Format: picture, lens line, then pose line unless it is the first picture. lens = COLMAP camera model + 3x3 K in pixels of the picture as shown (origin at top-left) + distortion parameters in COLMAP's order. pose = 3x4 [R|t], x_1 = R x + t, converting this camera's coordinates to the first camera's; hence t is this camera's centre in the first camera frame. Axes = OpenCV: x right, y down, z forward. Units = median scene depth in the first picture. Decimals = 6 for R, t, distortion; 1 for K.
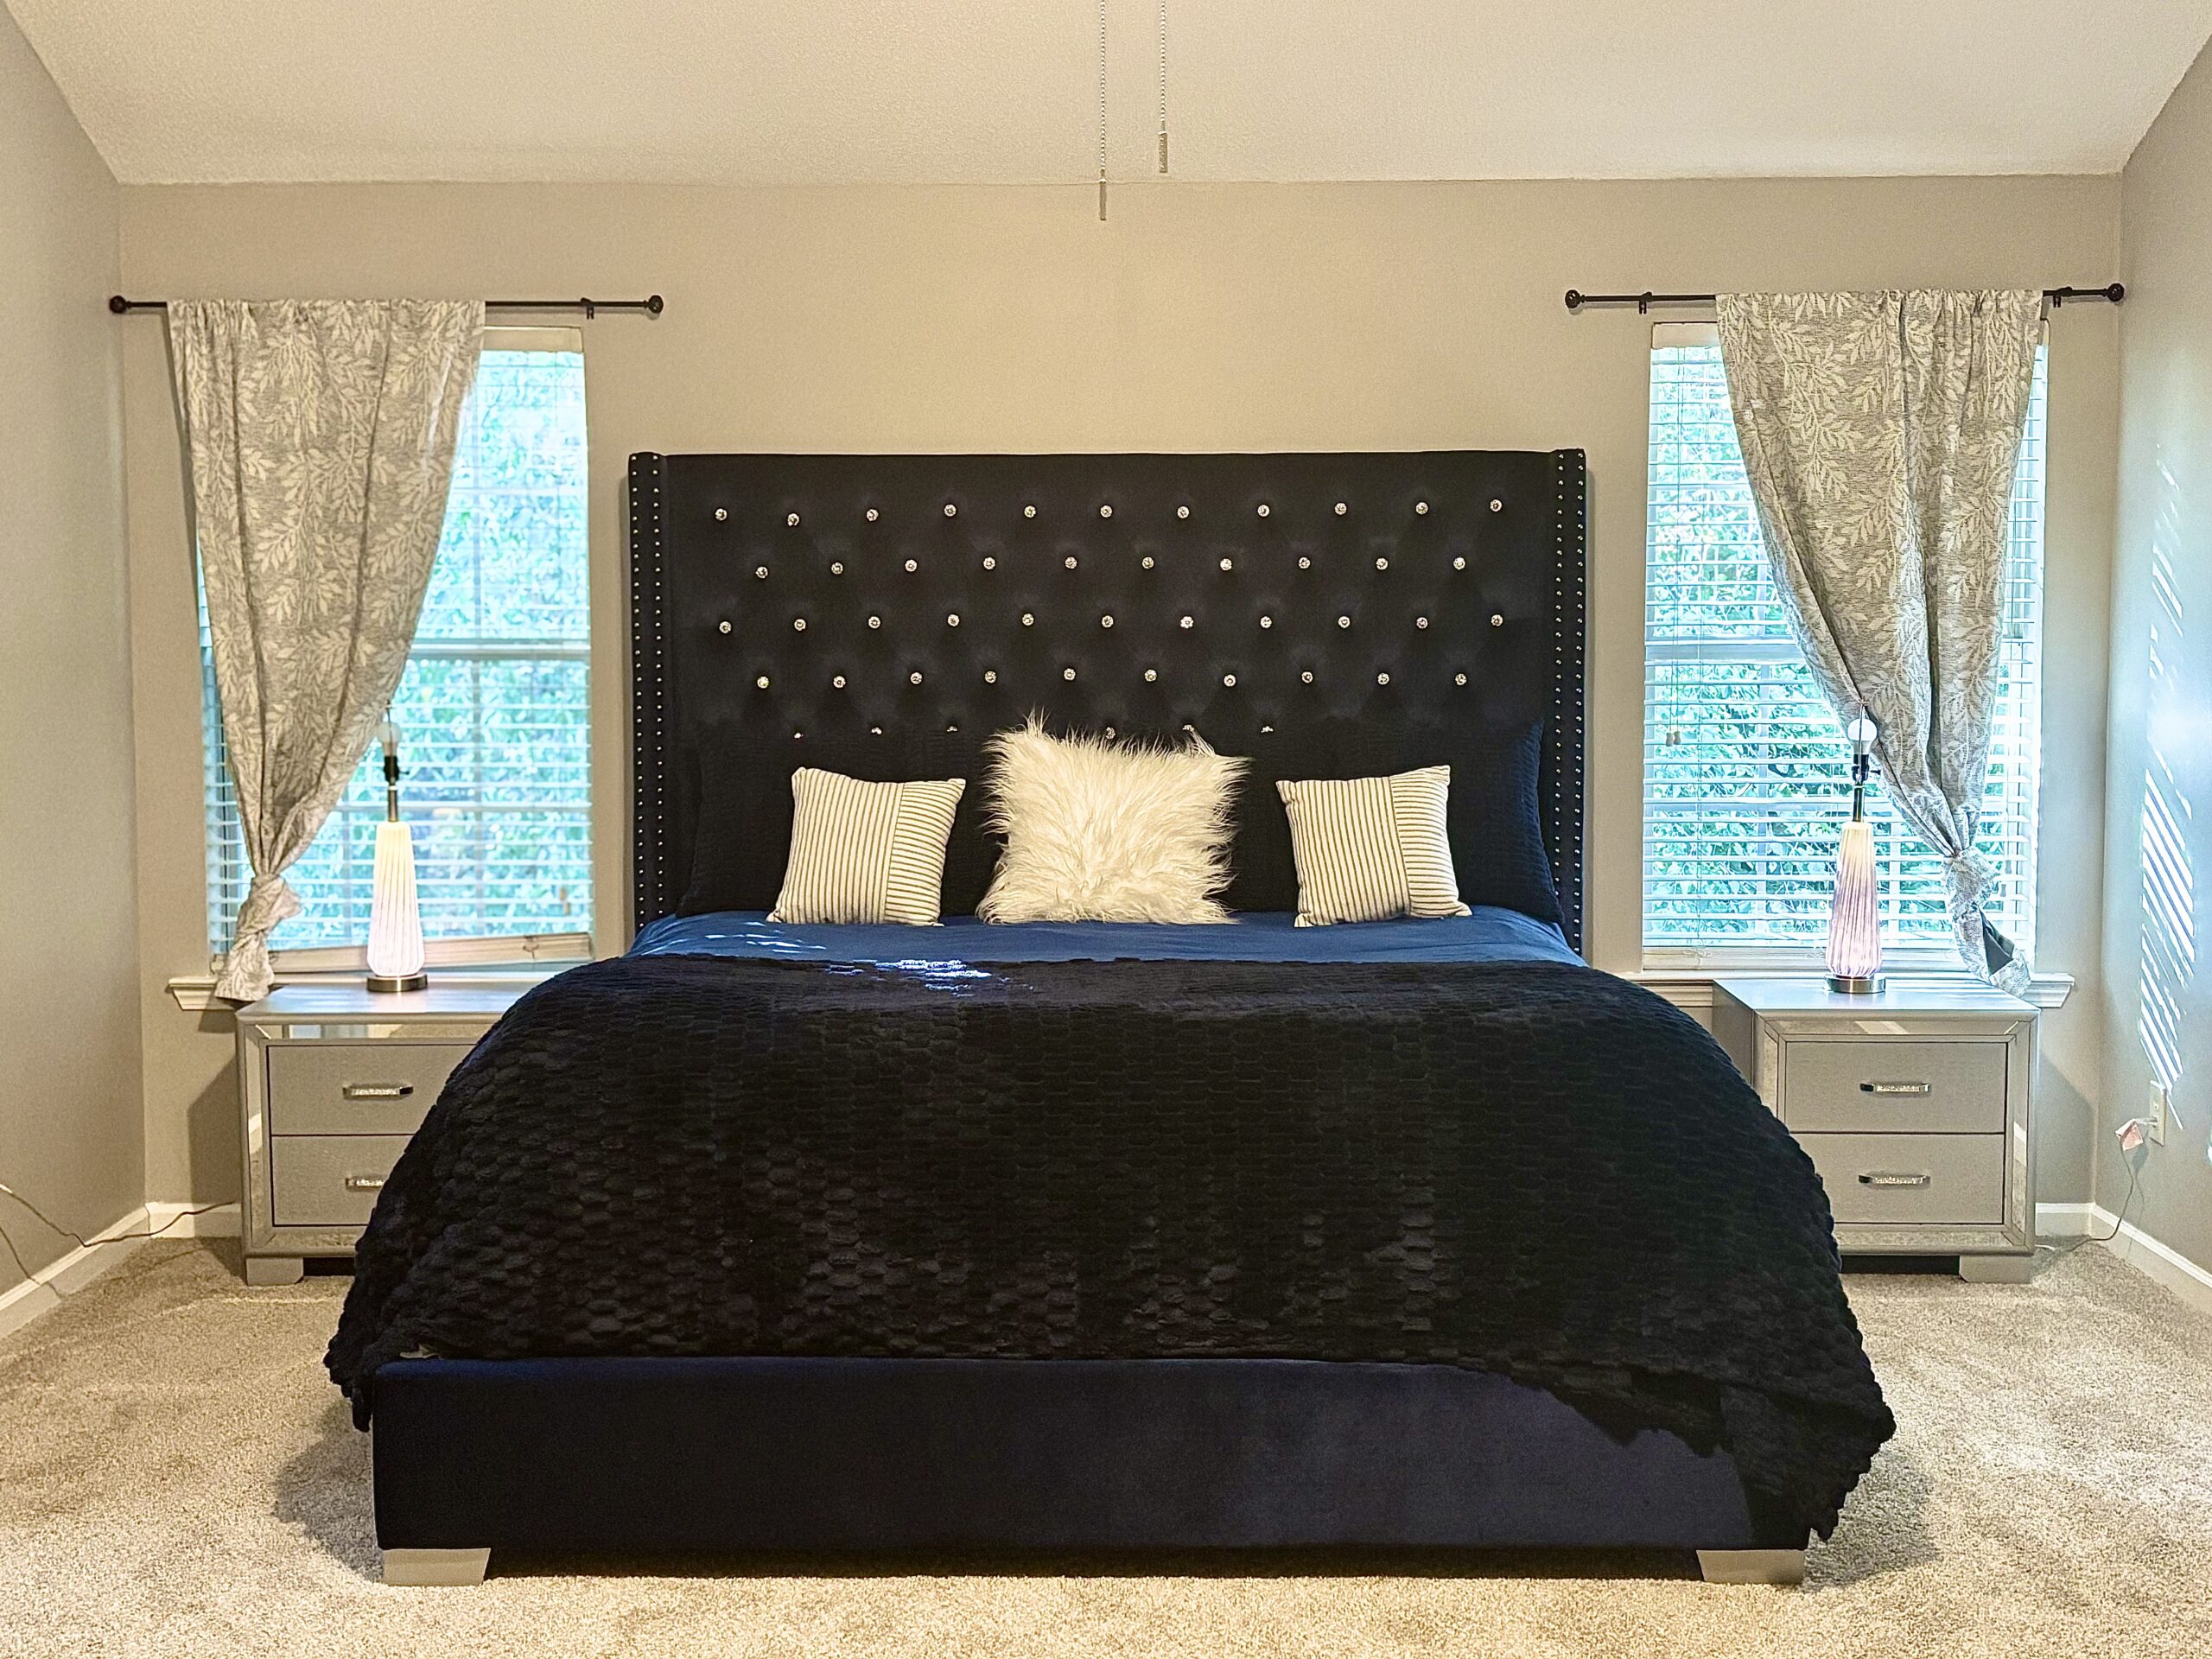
lens RADIAL K [[2645.6, 0, 1105.3], [0, 2645.6, 828.0], [0, 0, 1]] dist [0.037054, 0.000000]
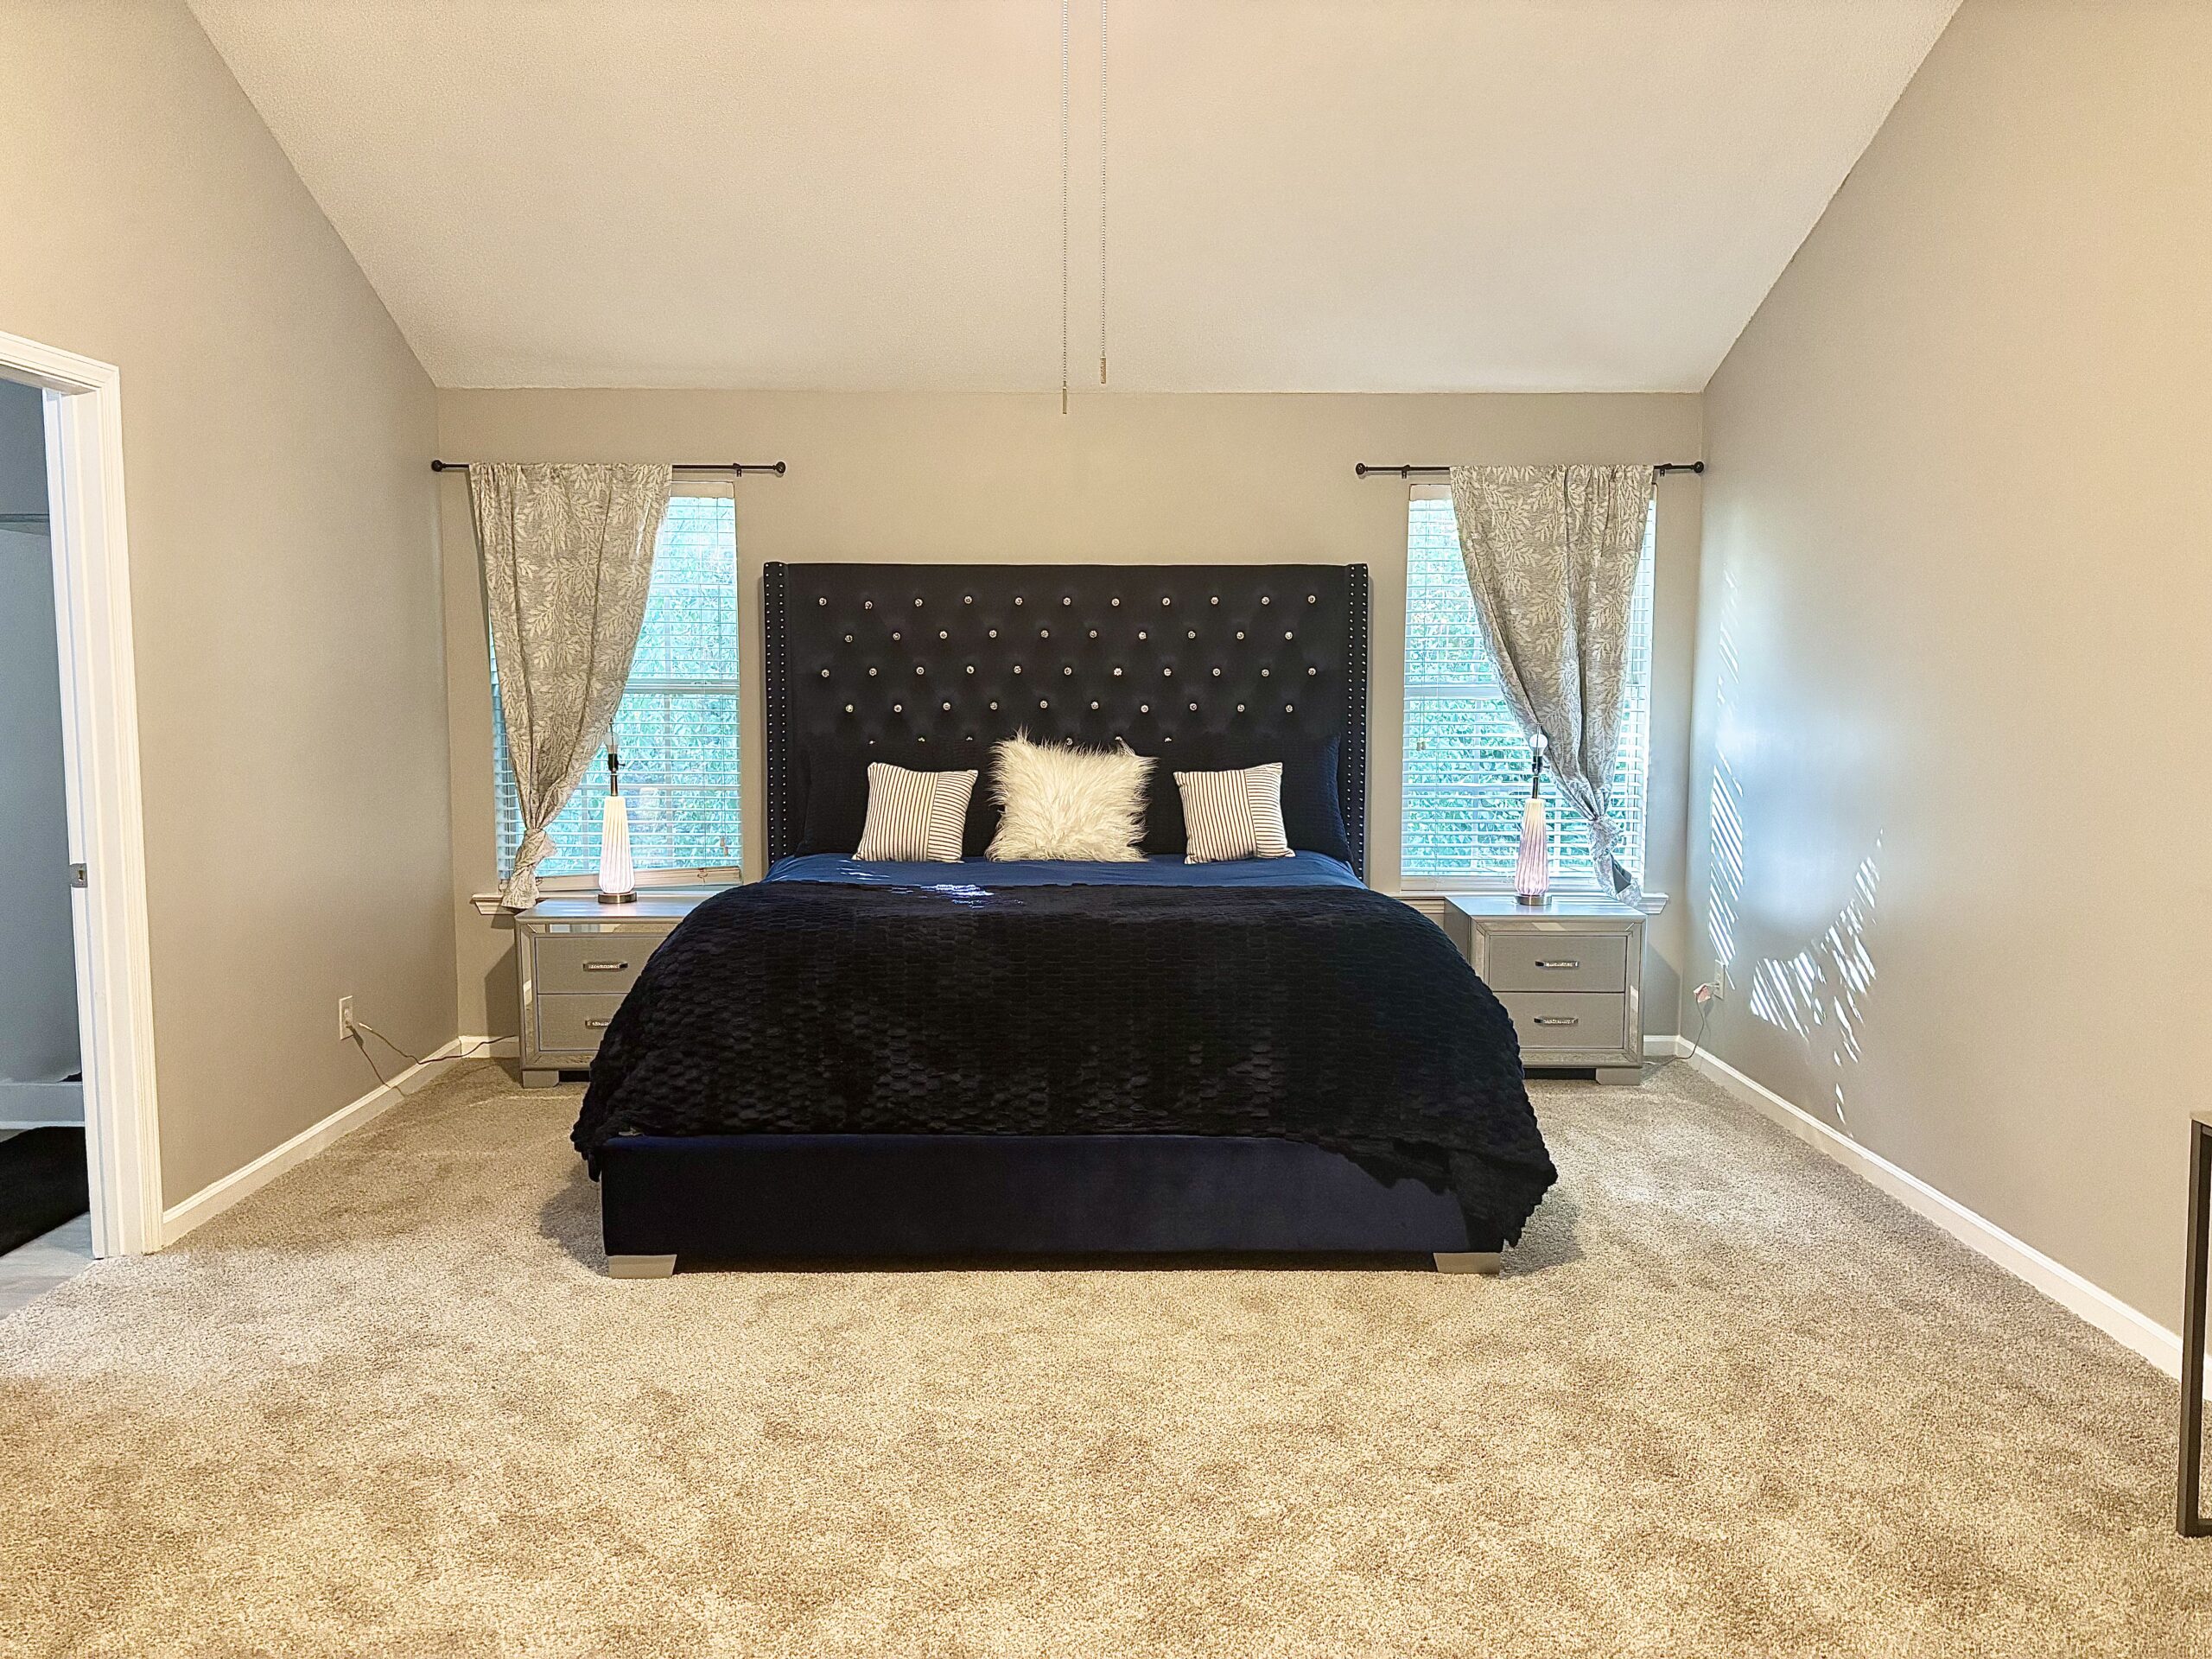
lens RADIAL K [[1644.5, 0, 1104.2], [0, 1644.5, 838.8], [0, 0, 1]] dist [0.048144, -0.067386]
pose [[0.999728, 0.002139, 0.023217, 0.000176], [-0.002683, 0.999722, 0.023436, -0.000585], [-0.023160, -0.023492, 0.999456, 0.011038]]
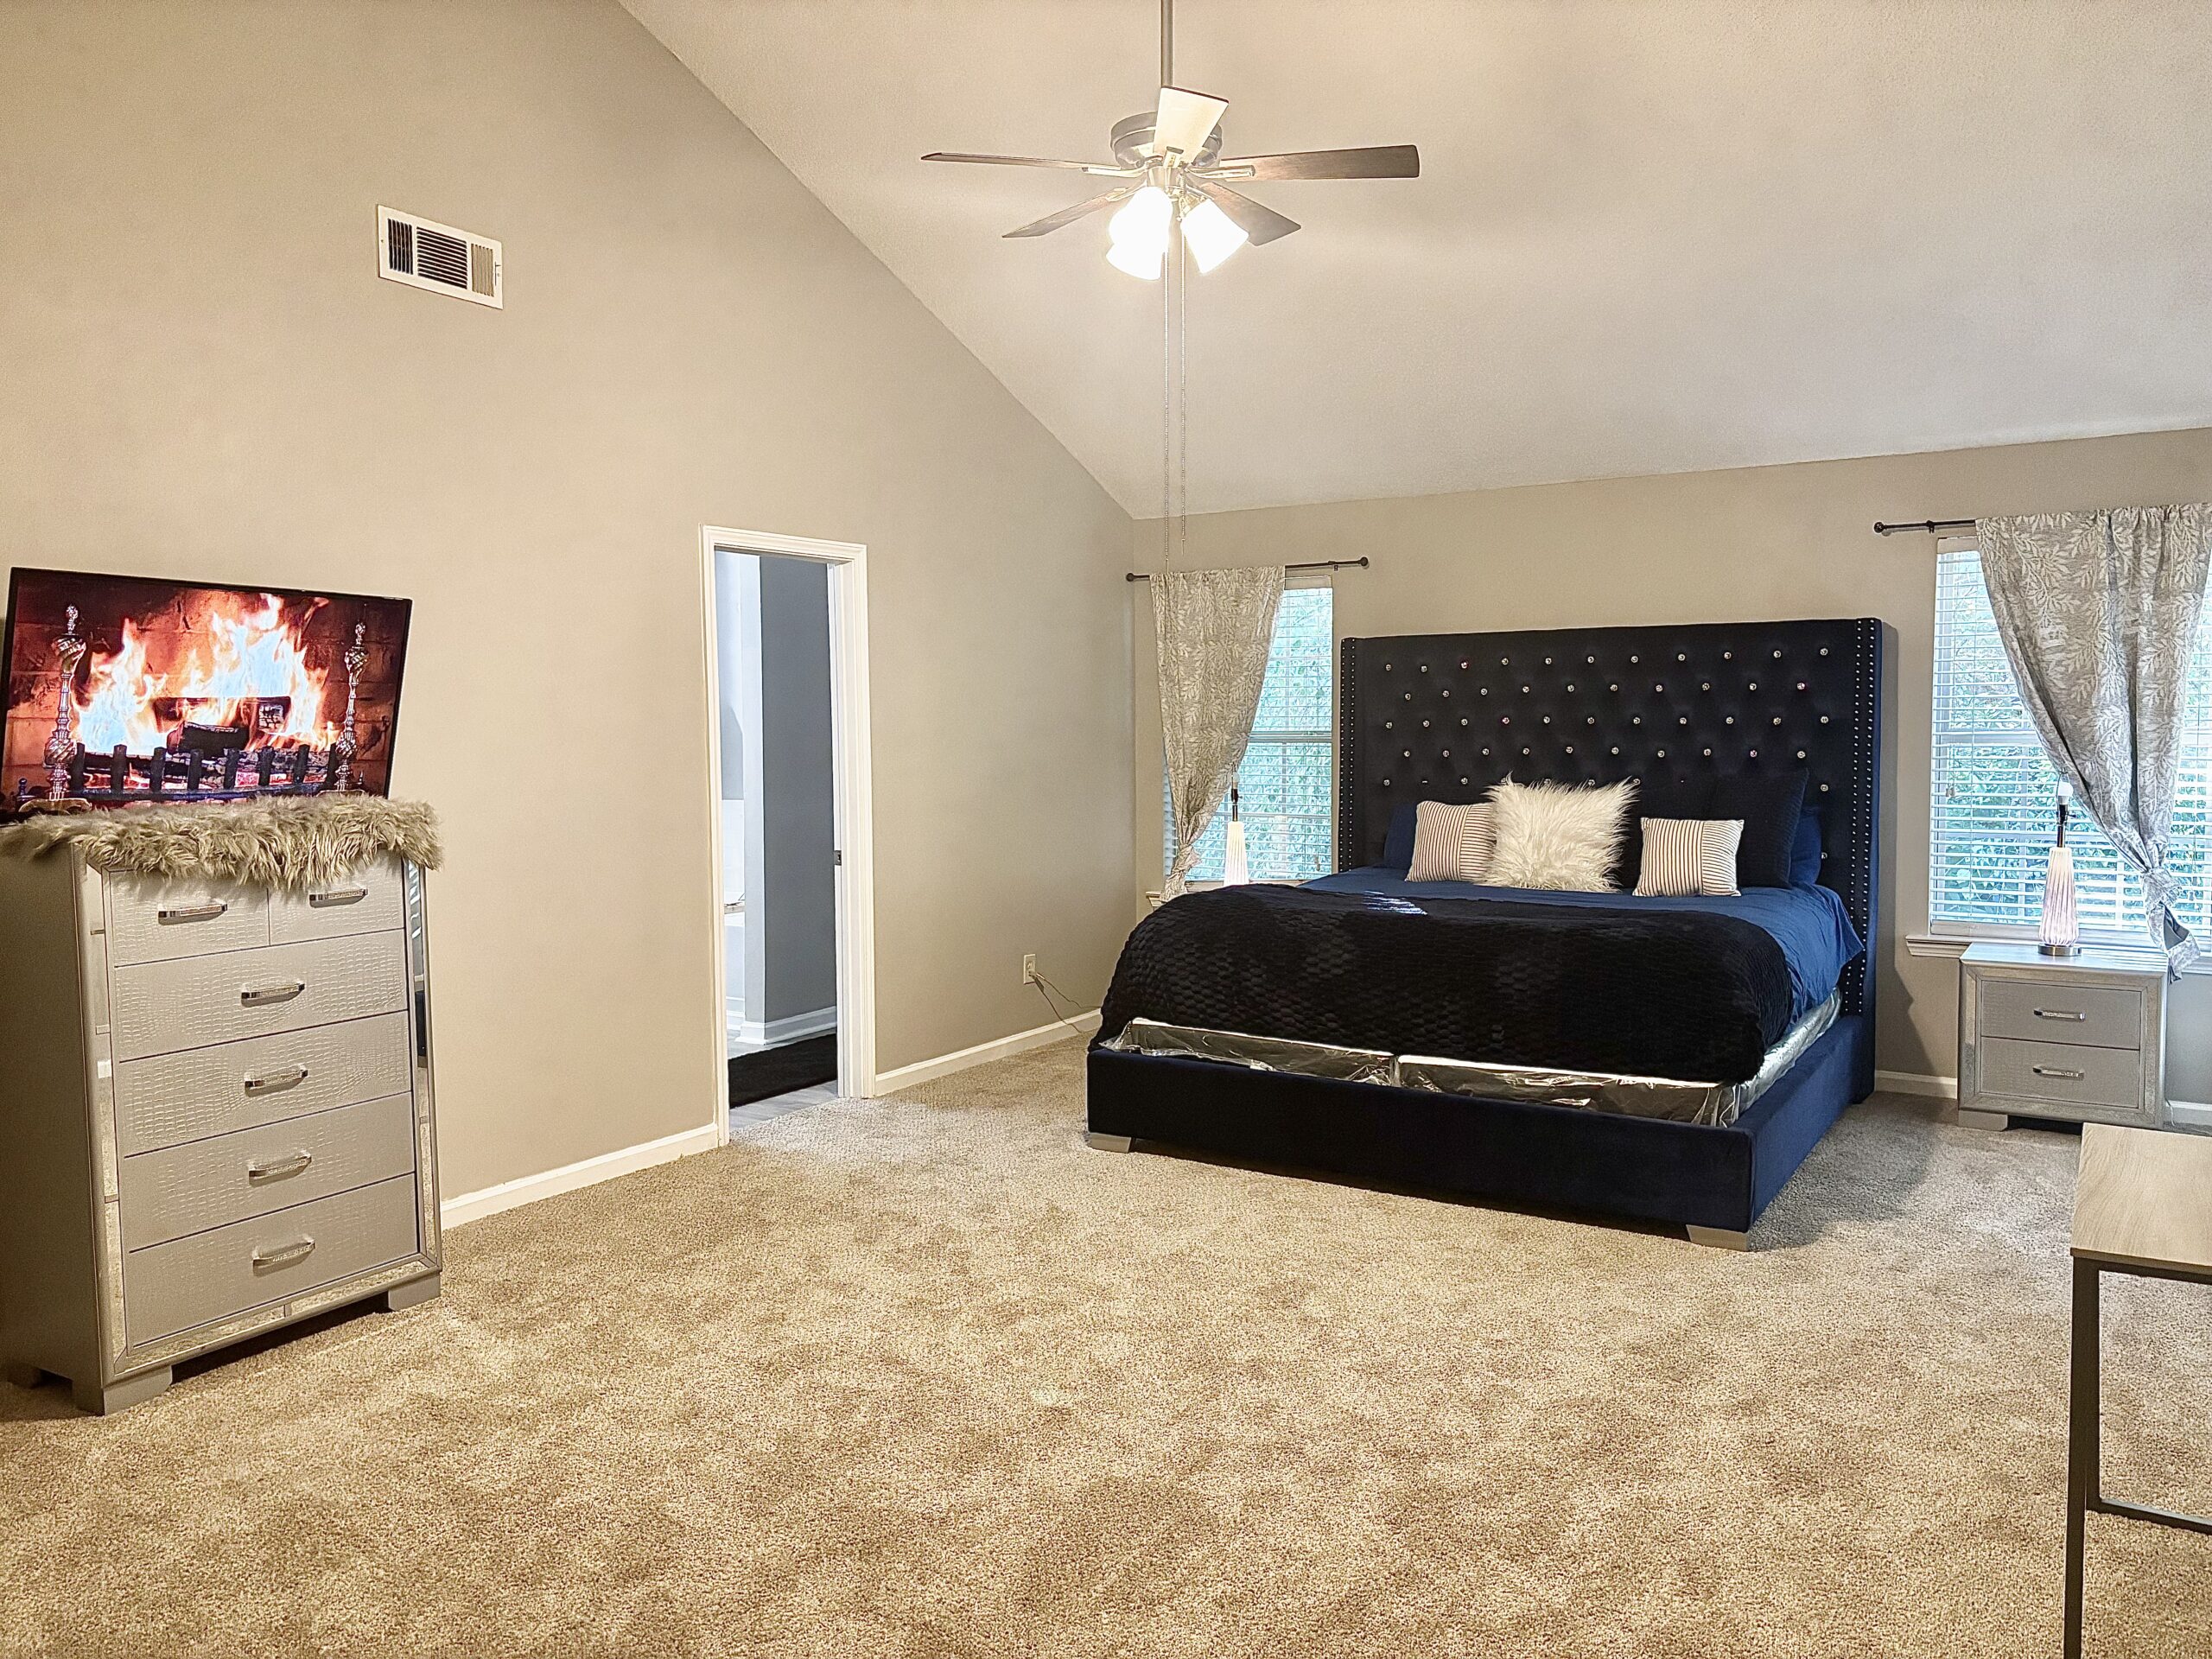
lens RADIAL K [[1644.5, 0, 1120.7], [0, 1644.5, 809.7], [0, 0, 1]] dist [0.048144, -0.067386]
pose [[0.852920, 0.024593, -0.521462, 0.356134], [-0.033781, 0.999396, -0.008121, 0.002776], [0.520948, 0.024542, 0.853236, -0.150538]]
